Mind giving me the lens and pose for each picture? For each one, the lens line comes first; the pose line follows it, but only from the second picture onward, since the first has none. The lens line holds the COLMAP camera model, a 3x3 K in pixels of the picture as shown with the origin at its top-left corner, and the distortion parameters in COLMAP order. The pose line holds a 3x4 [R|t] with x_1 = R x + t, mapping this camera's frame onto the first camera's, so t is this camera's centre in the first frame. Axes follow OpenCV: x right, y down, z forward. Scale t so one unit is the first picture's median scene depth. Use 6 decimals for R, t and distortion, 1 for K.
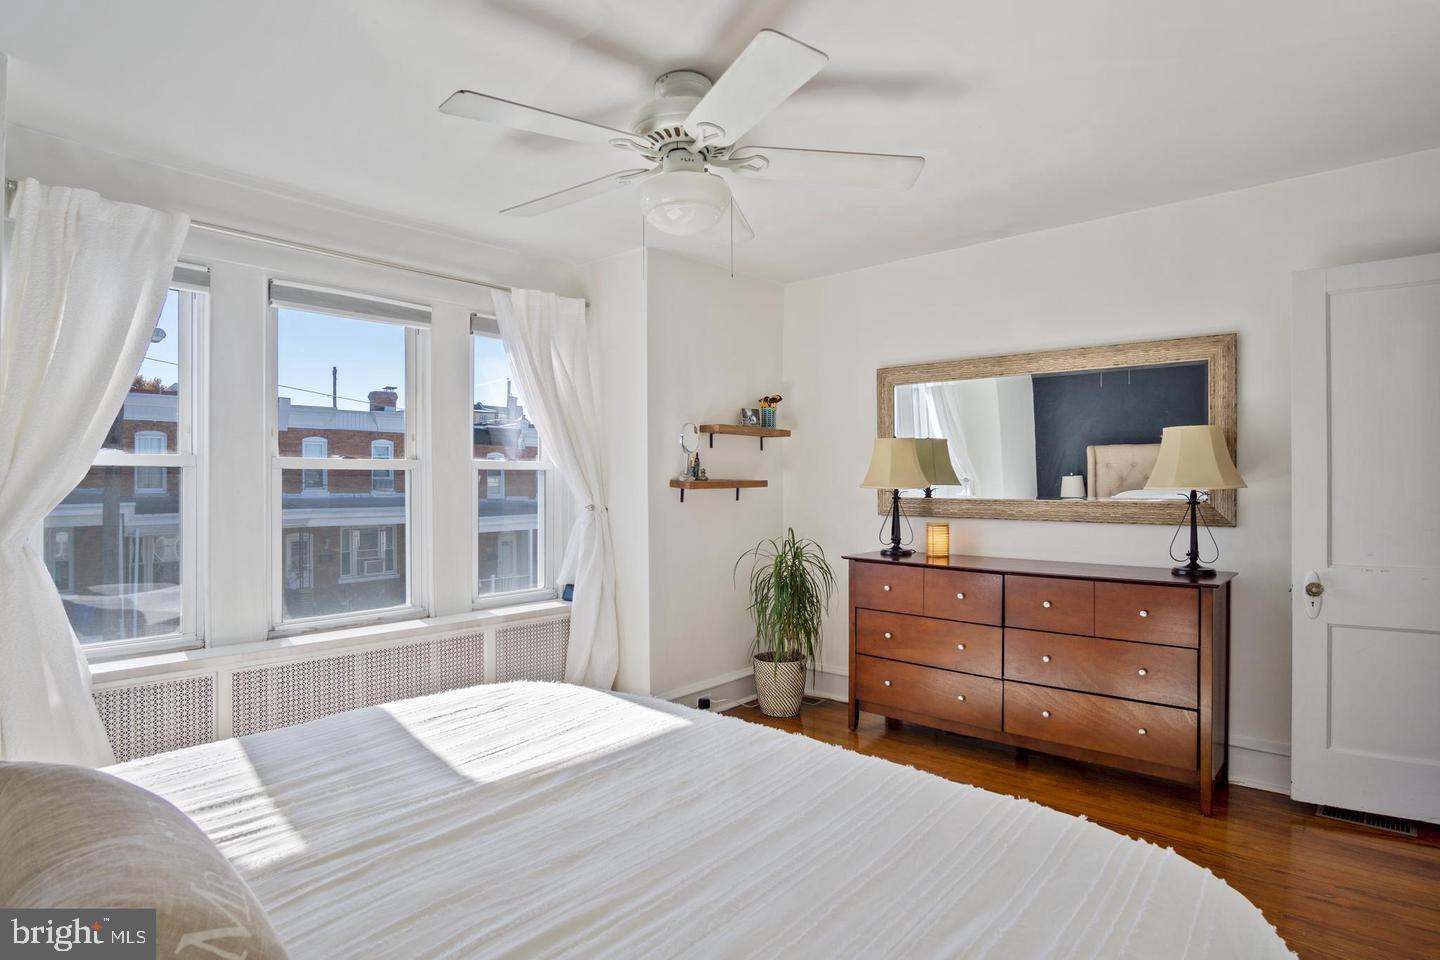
lens RADIAL K [[760.5, 0, 720.0], [0, 760.5, 480.0], [0, 0, 1]] dist [-0.017478, 0.000814]
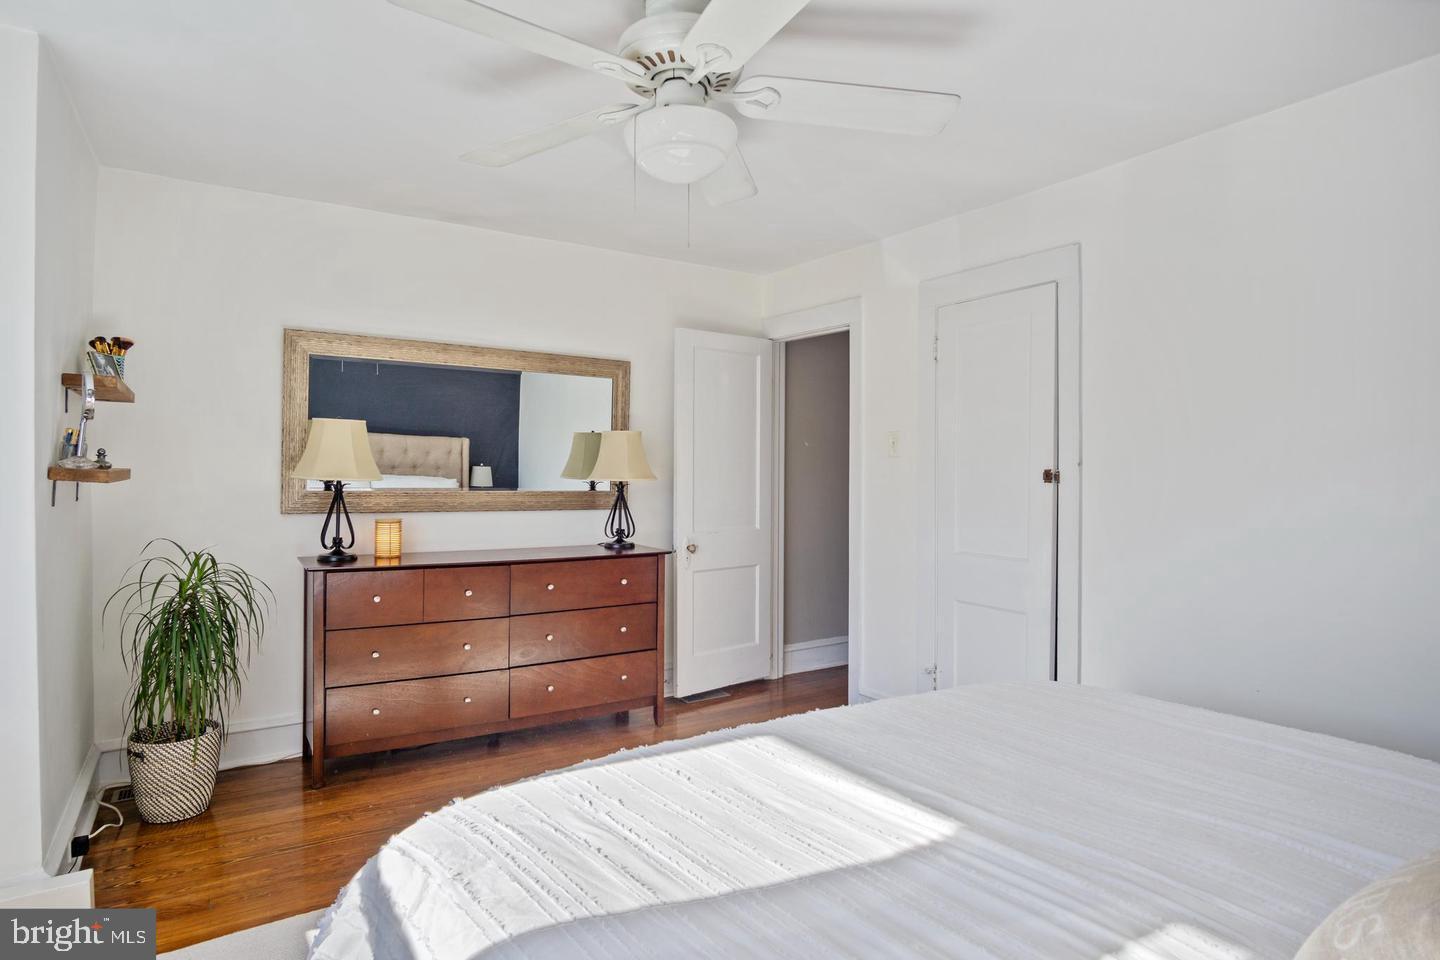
lens RADIAL K [[760.5, 0, 720.0], [0, 760.5, 480.0], [0, 0, 1]] dist [-0.017478, 0.000814]
pose [[0.308699, -0.004819, 0.951147, -0.473996], [-0.010336, 0.999911, 0.008421, -0.000750], [-0.951103, -0.012431, 0.308622, 0.392176]]
